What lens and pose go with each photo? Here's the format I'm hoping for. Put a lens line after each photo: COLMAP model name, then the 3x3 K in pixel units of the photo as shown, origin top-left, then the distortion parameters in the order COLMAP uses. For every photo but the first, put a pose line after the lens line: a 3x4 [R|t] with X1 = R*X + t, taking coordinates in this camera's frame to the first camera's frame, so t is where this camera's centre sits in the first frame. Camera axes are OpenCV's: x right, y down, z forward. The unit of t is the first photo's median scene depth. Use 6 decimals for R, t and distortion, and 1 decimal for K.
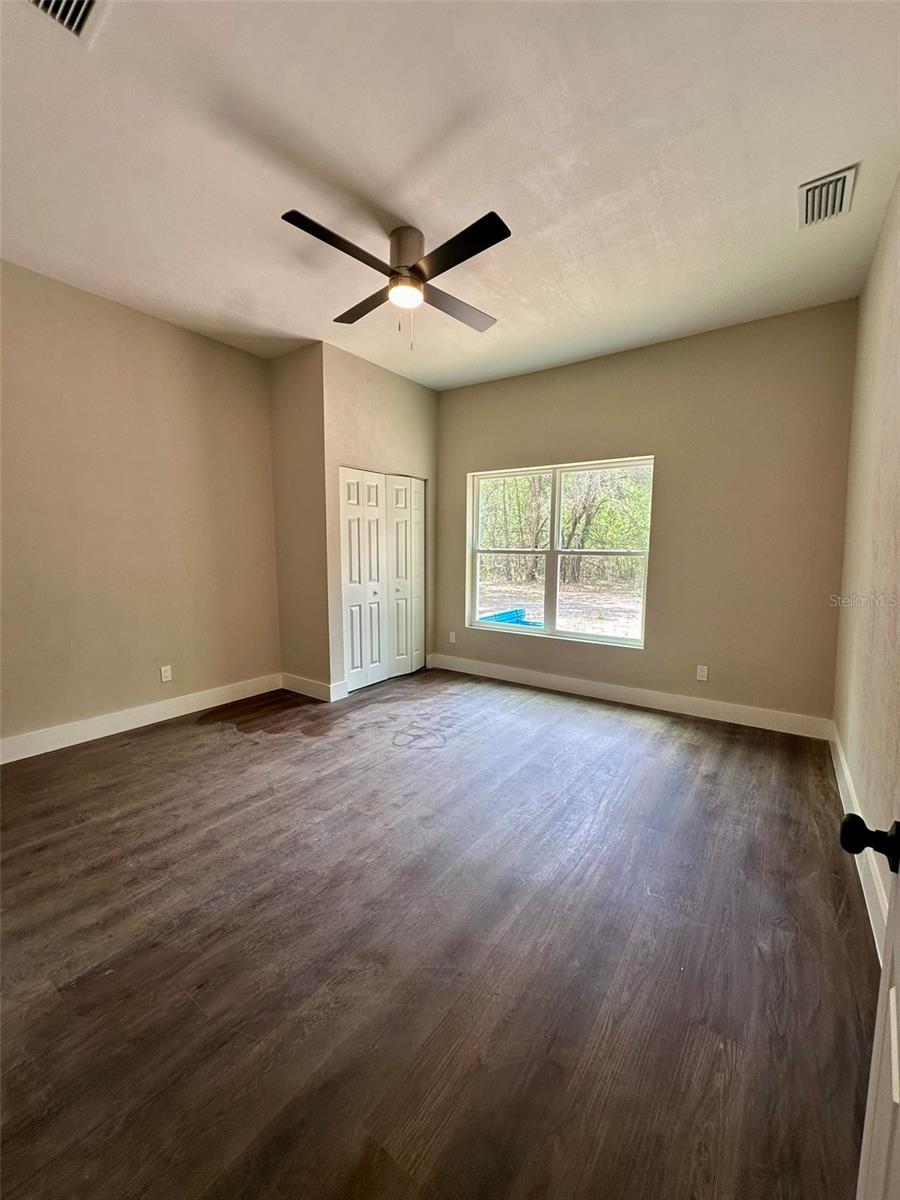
lens RADIAL K [[478.7, 0, 452.1], [0, 478.7, 600.9], [0, 0, 1]] dist [-0.002360, 0.000760]
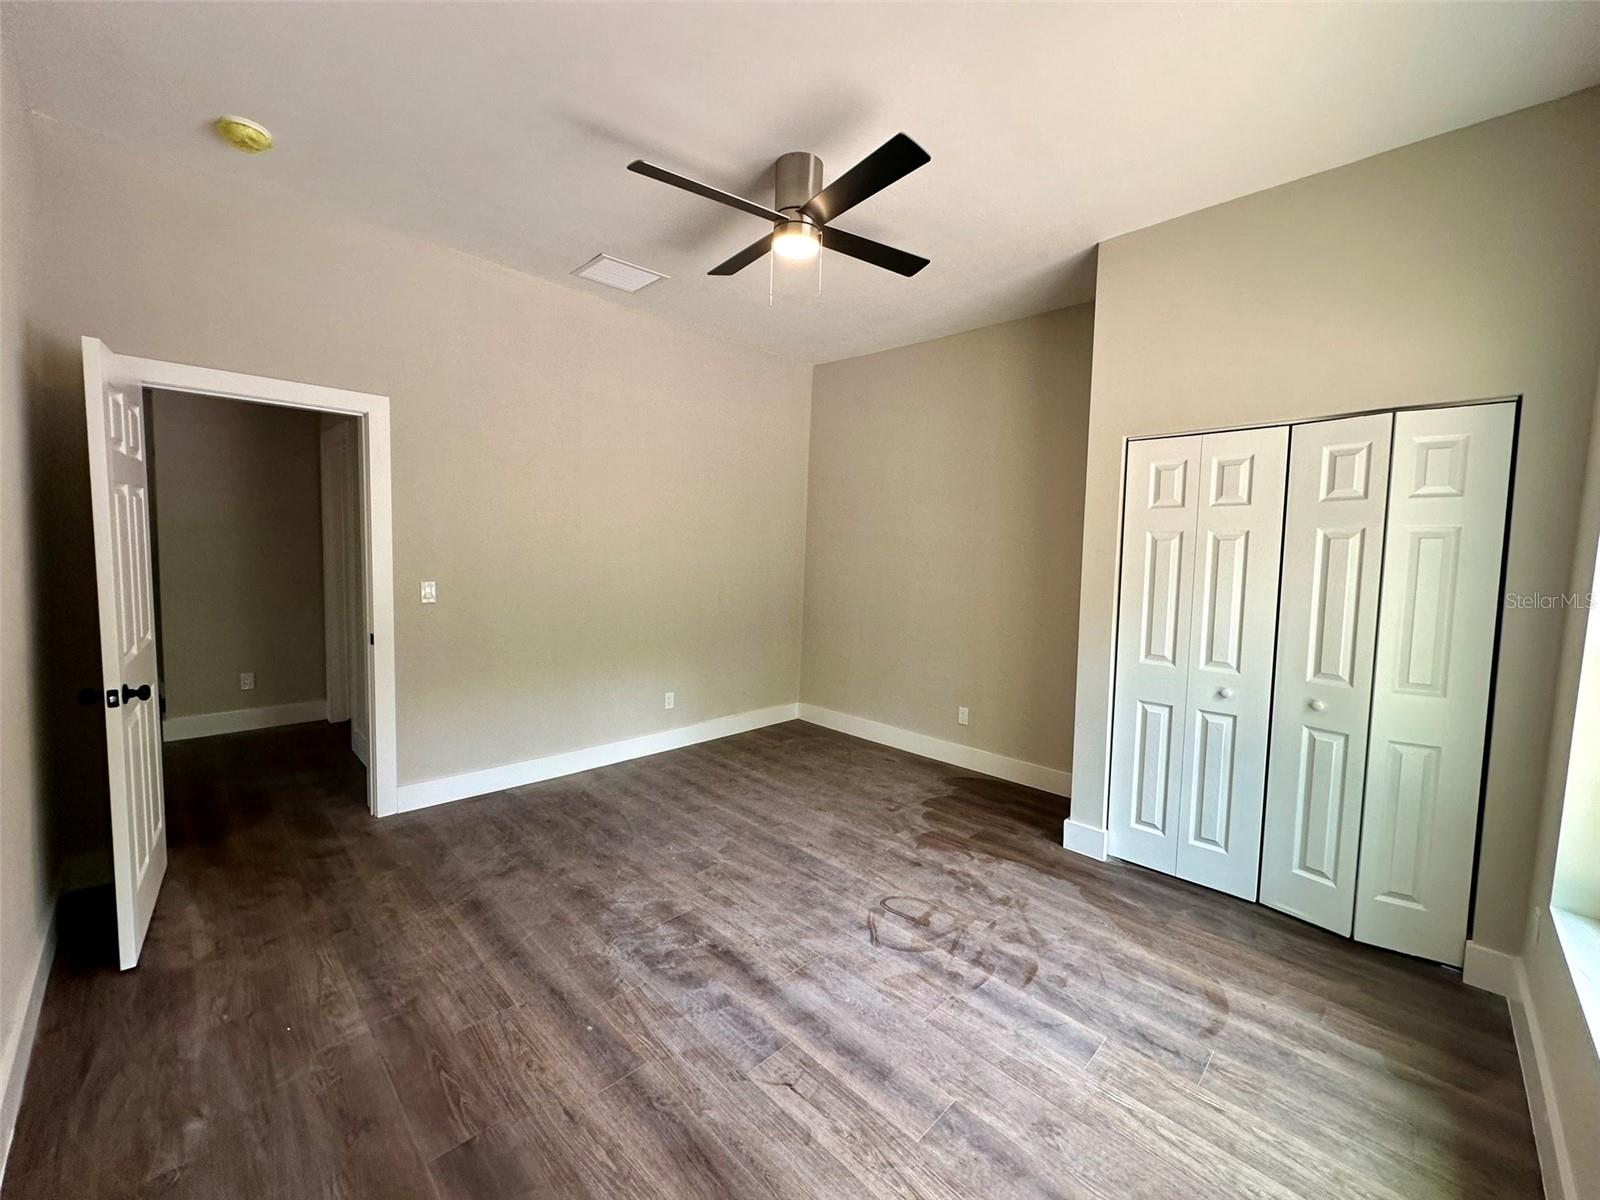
lens RADIAL K [[638.3, 0, 800.6], [0, 638.3, 595.8], [0, 0, 1]] dist [-0.002360, 0.000760]
pose [[-0.173369, 0.059339, -0.983068, 0.673823], [-0.134309, 0.987433, 0.083289, -0.140492], [0.975656, 0.146475, -0.163221, 0.933848]]
